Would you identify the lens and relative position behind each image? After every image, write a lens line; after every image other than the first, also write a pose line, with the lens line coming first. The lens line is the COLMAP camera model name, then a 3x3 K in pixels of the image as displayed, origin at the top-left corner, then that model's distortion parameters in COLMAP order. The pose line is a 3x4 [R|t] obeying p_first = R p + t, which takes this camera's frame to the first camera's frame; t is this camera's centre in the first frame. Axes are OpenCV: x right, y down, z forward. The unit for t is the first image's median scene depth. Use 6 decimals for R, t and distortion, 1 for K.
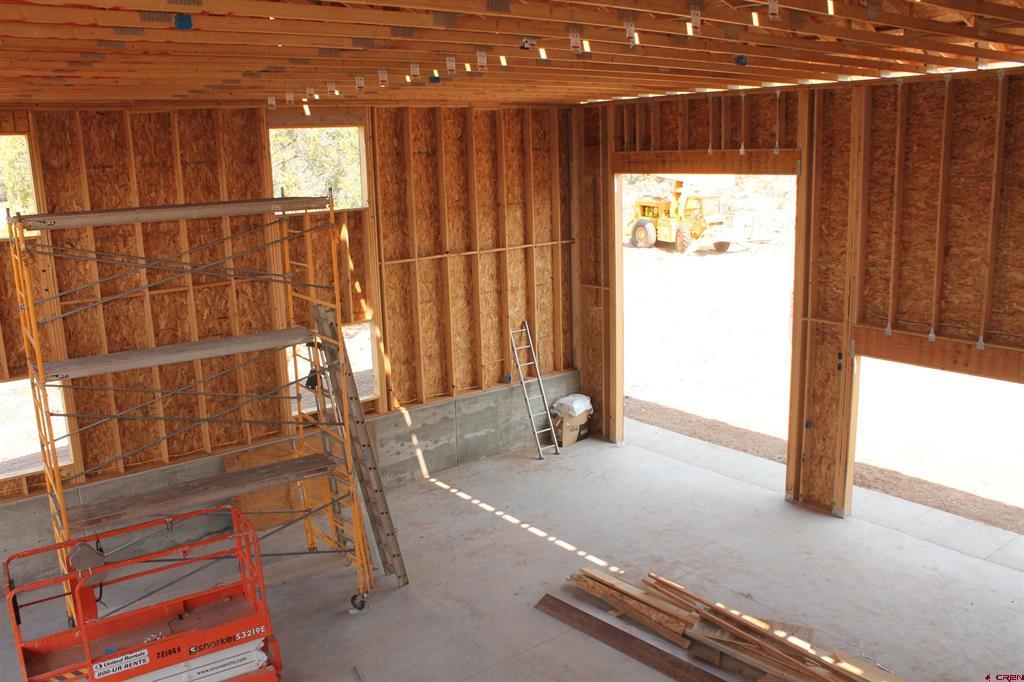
lens RADIAL K [[858.0, 0, 503.6], [0, 858.0, 341.4], [0, 0, 1]] dist [-0.169480, 0.146290]
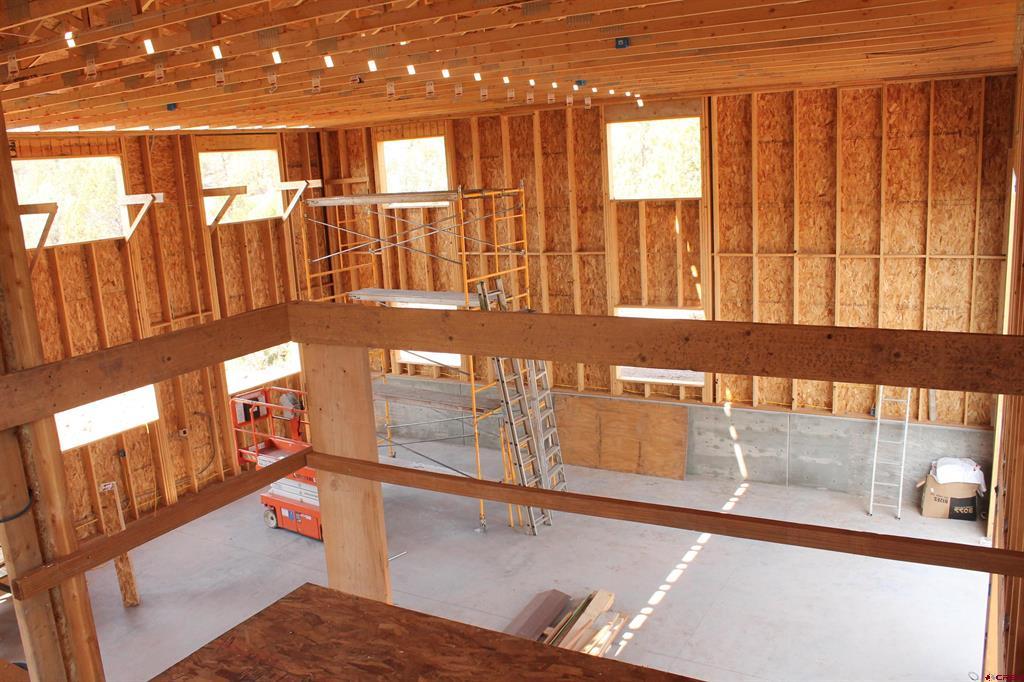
lens RADIAL K [[858.0, 0, 503.6], [0, 858.0, 341.4], [0, 0, 1]] dist [-0.169480, 0.146290]
pose [[0.372082, 0.200119, -0.906370, 0.738286], [-0.150840, 0.976538, 0.153689, -0.116185], [0.915861, 0.079532, 0.393539, 0.428732]]
